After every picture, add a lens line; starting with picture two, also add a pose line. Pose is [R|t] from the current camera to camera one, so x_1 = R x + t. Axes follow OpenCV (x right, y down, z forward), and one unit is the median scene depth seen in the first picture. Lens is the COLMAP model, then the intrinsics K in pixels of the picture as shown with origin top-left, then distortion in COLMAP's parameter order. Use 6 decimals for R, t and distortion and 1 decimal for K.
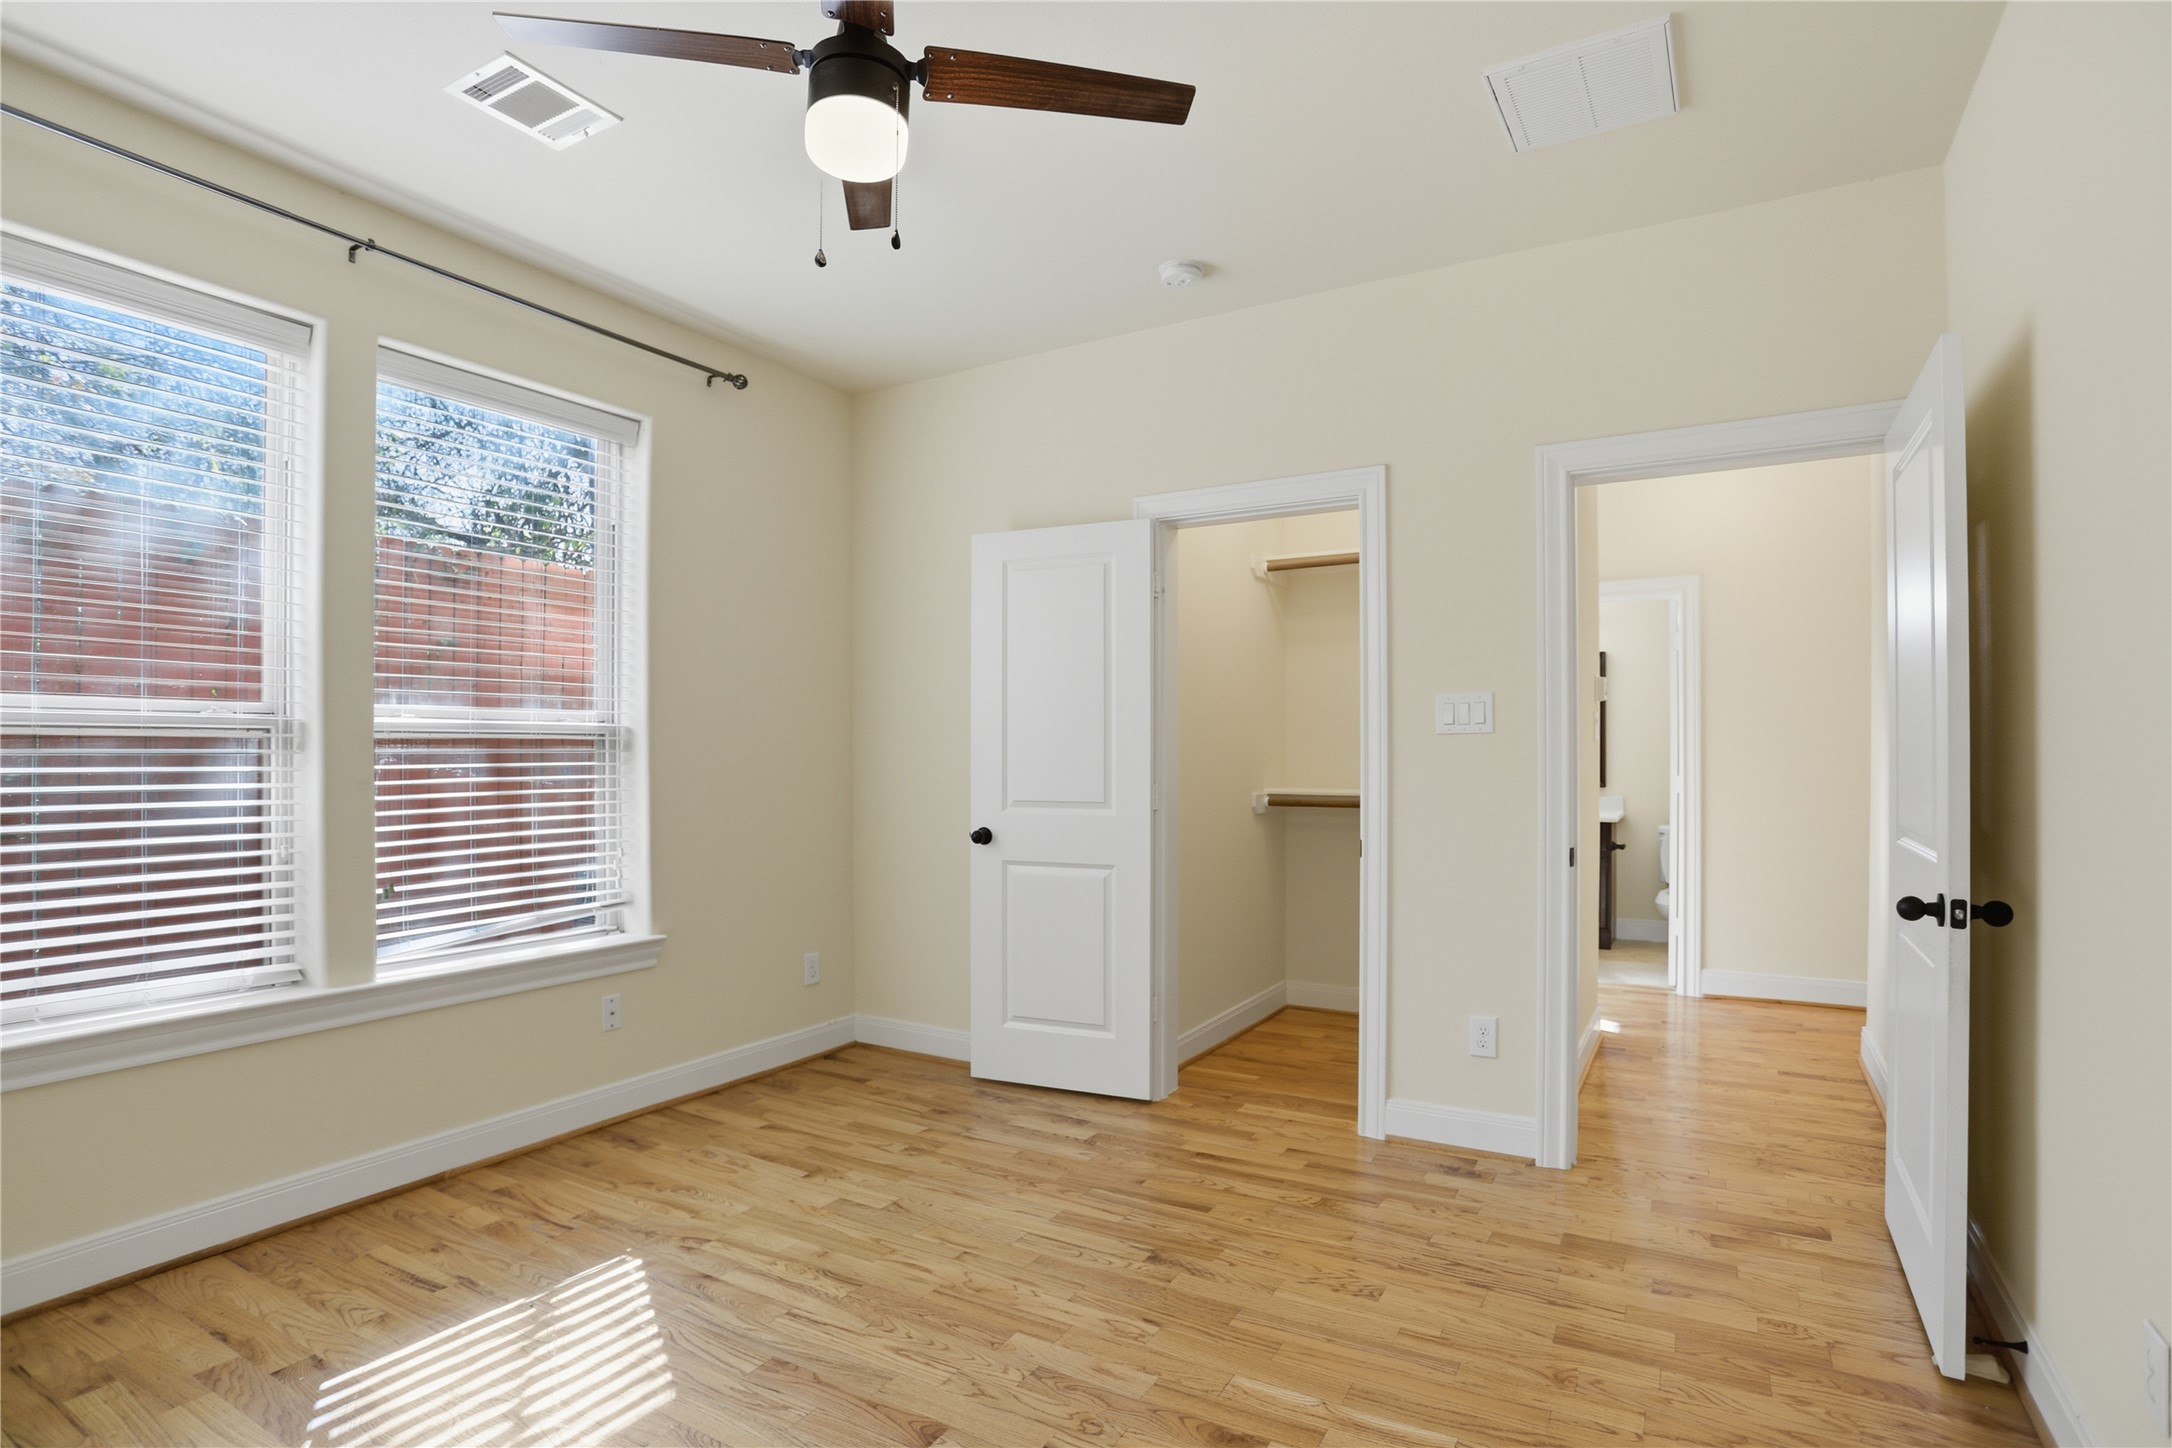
lens RADIAL K [[1078.9, 0, 1088.9], [0, 1078.9, 728.0], [0, 0, 1]] dist [-0.070712, 0.032857]
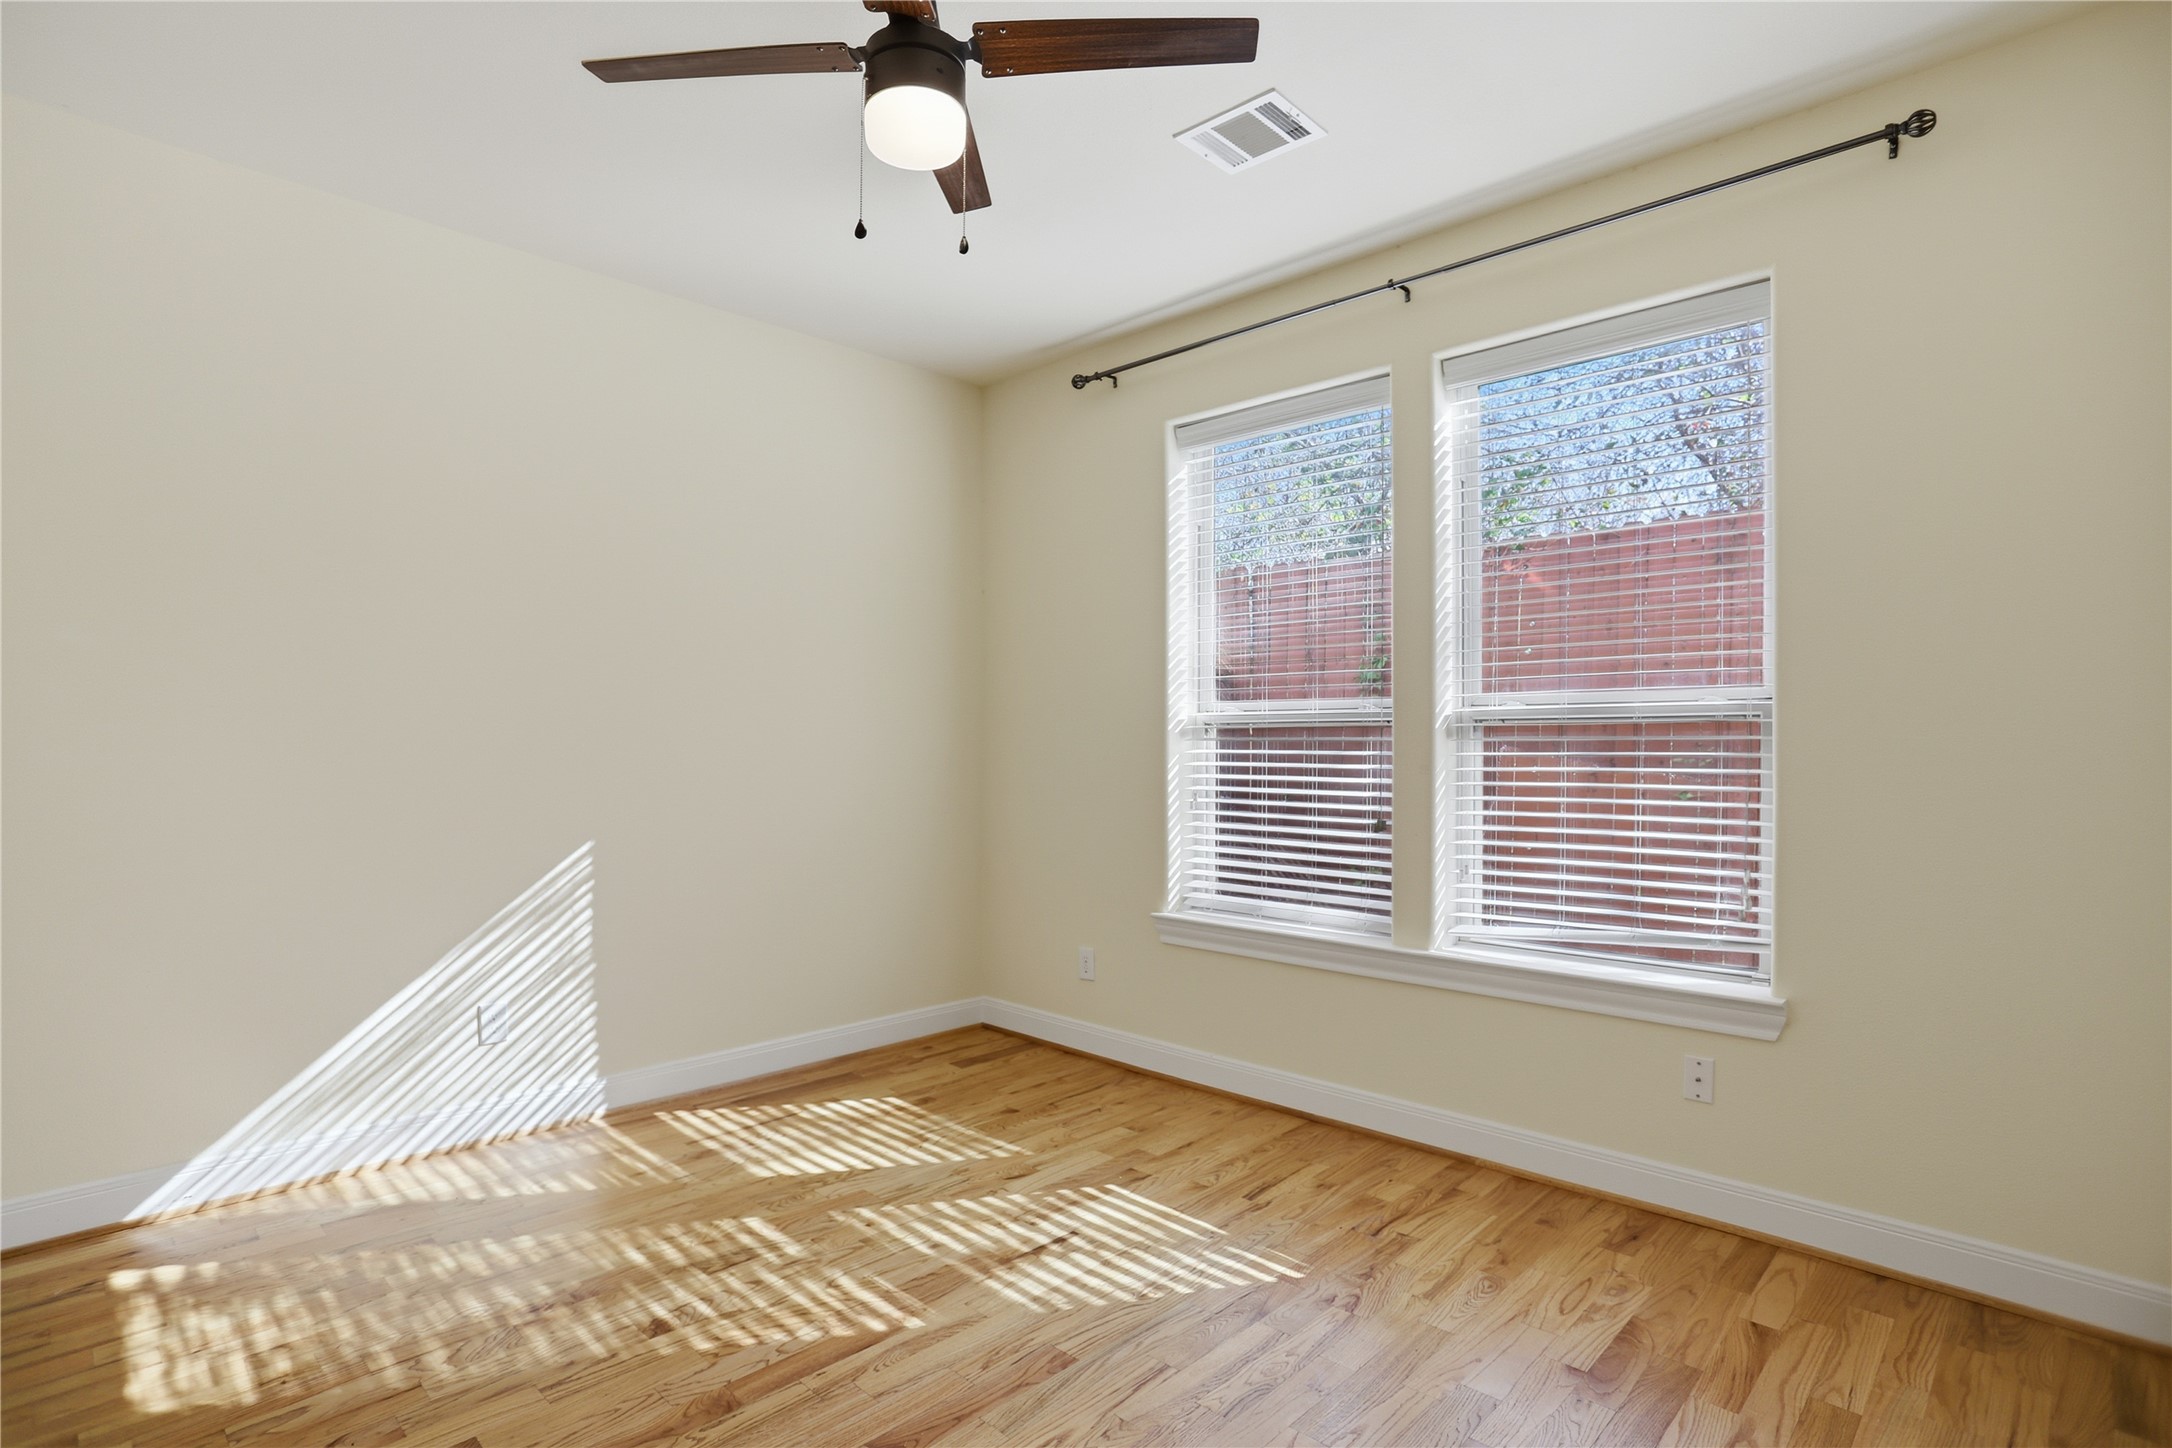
lens RADIAL K [[1078.9, 0, 1088.9], [0, 1078.9, 728.0], [0, 0, 1]] dist [-0.070712, 0.032857]
pose [[-0.234936, -0.016279, -0.971874, 0.505445], [0.019876, 0.999570, -0.021548, 0.030190], [0.971807, -0.024379, -0.234512, 0.971964]]
